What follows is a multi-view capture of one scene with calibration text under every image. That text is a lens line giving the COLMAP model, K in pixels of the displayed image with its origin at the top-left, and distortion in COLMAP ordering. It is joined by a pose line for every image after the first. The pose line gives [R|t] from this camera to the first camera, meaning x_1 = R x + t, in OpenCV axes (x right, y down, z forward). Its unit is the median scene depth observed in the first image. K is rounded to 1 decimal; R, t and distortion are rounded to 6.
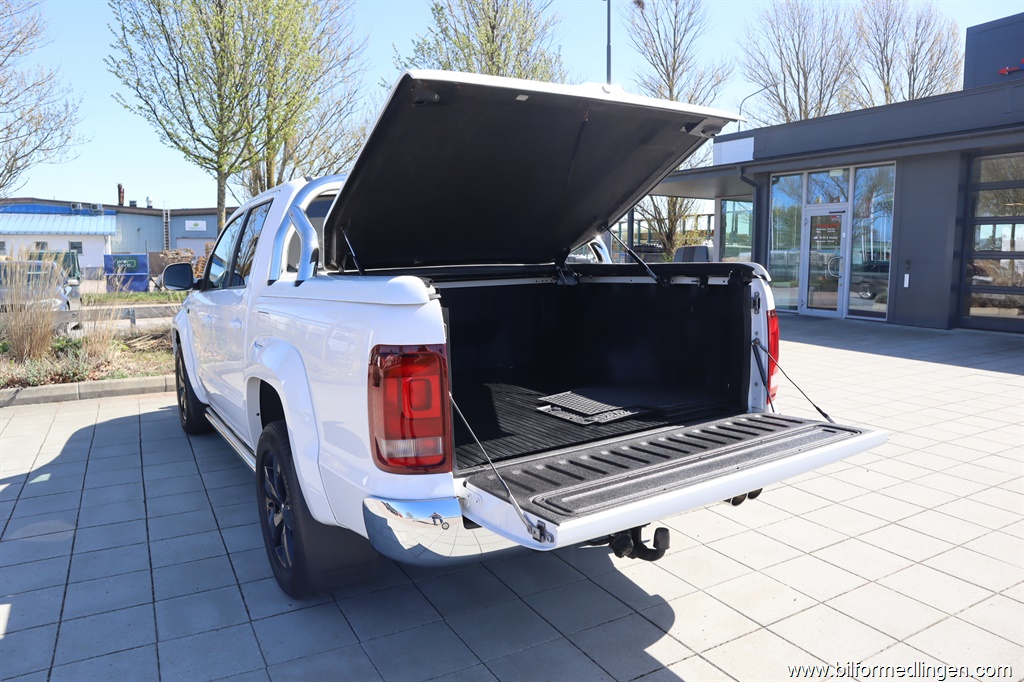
lens RADIAL K [[705.0, 0, 504.8], [0, 705.0, 337.2], [0, 0, 1]] dist [-0.110025, 0.059849]
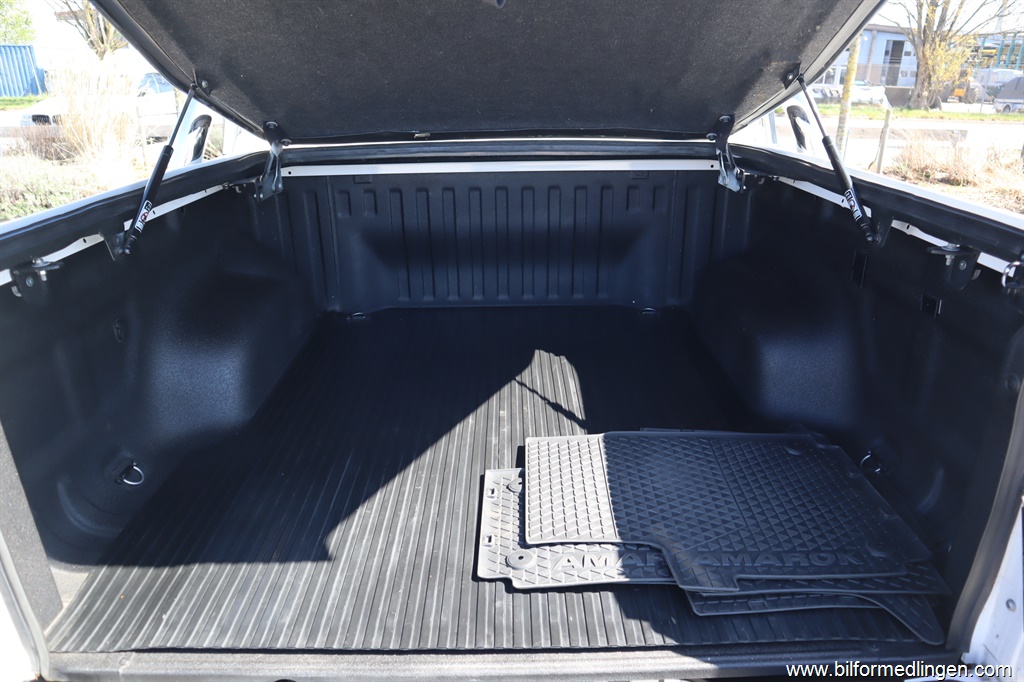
lens RADIAL K [[705.0, 0, 507.0], [0, 705.0, 341.1], [0, 0, 1]] dist [-0.110025, 0.059849]
pose [[0.854290, 0.201290, -0.479241, 0.048048], [-0.064089, 0.955731, 0.287179, -0.022865], [0.515831, -0.214620, 0.829371, 0.106633]]
